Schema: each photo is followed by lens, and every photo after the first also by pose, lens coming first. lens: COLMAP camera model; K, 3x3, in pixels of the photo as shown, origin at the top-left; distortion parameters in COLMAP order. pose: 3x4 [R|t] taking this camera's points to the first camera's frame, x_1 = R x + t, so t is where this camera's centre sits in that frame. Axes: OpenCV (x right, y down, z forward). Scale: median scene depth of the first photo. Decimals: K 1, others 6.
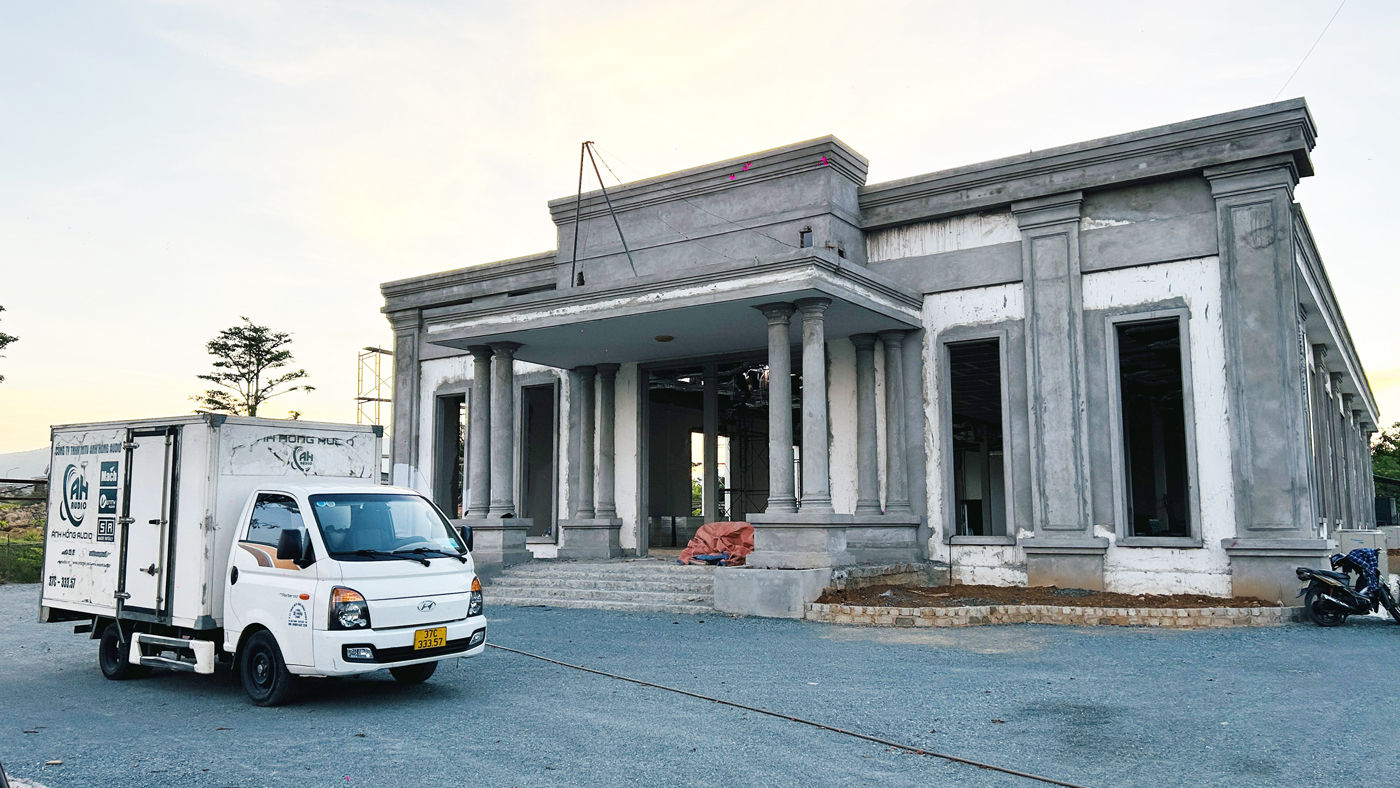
lens RADIAL K [[1040.4, 0, 693.6], [0, 1040.4, 412.2], [0, 0, 1]] dist [0.008298, 0.002981]
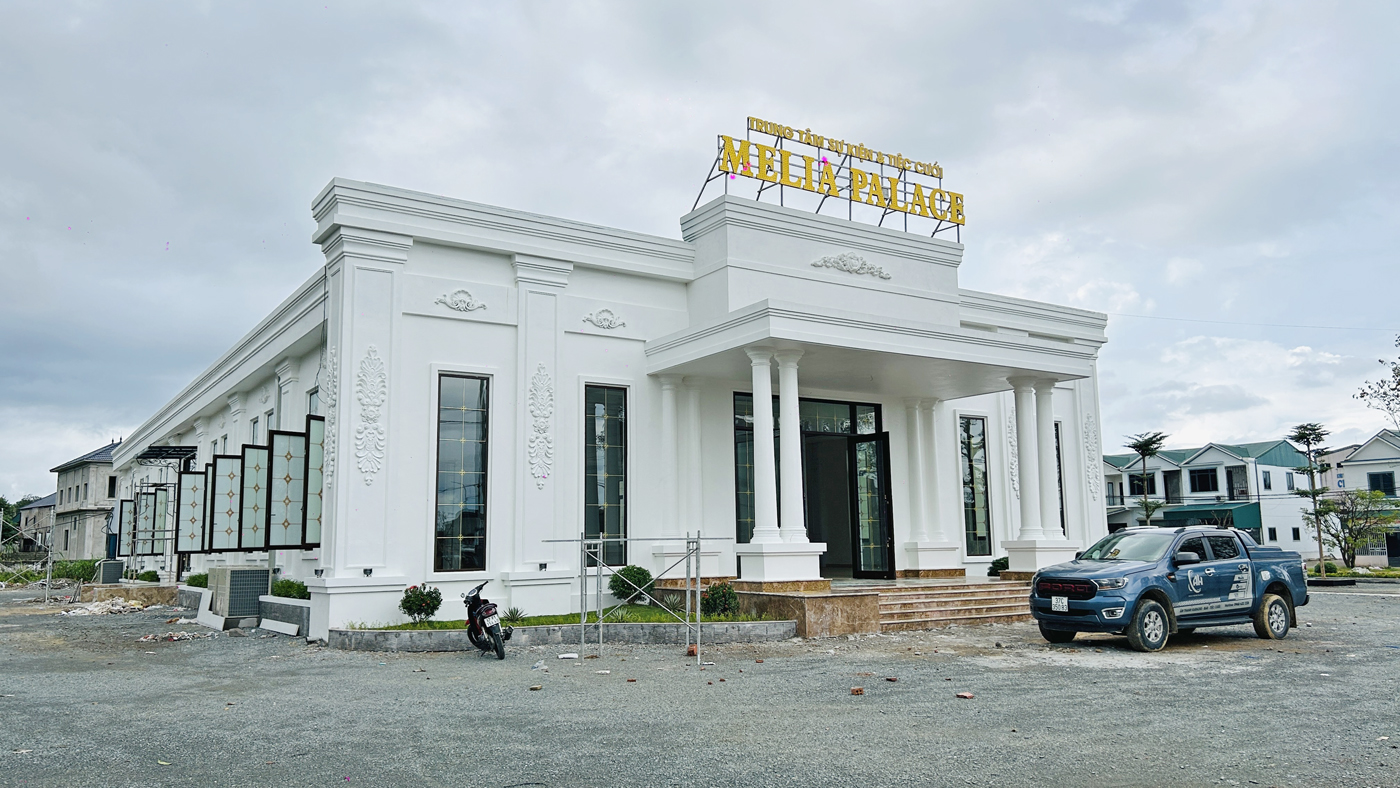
lens RADIAL K [[1040.4, 0, 693.6], [0, 1040.4, 412.2], [0, 0, 1]] dist [0.008298, 0.002981]
pose [[0.382829, 0.116926, 0.916390, -0.925502], [-0.083464, 0.992279, -0.091742, 0.066950], [-0.920041, -0.041364, 0.389632, 0.651379]]
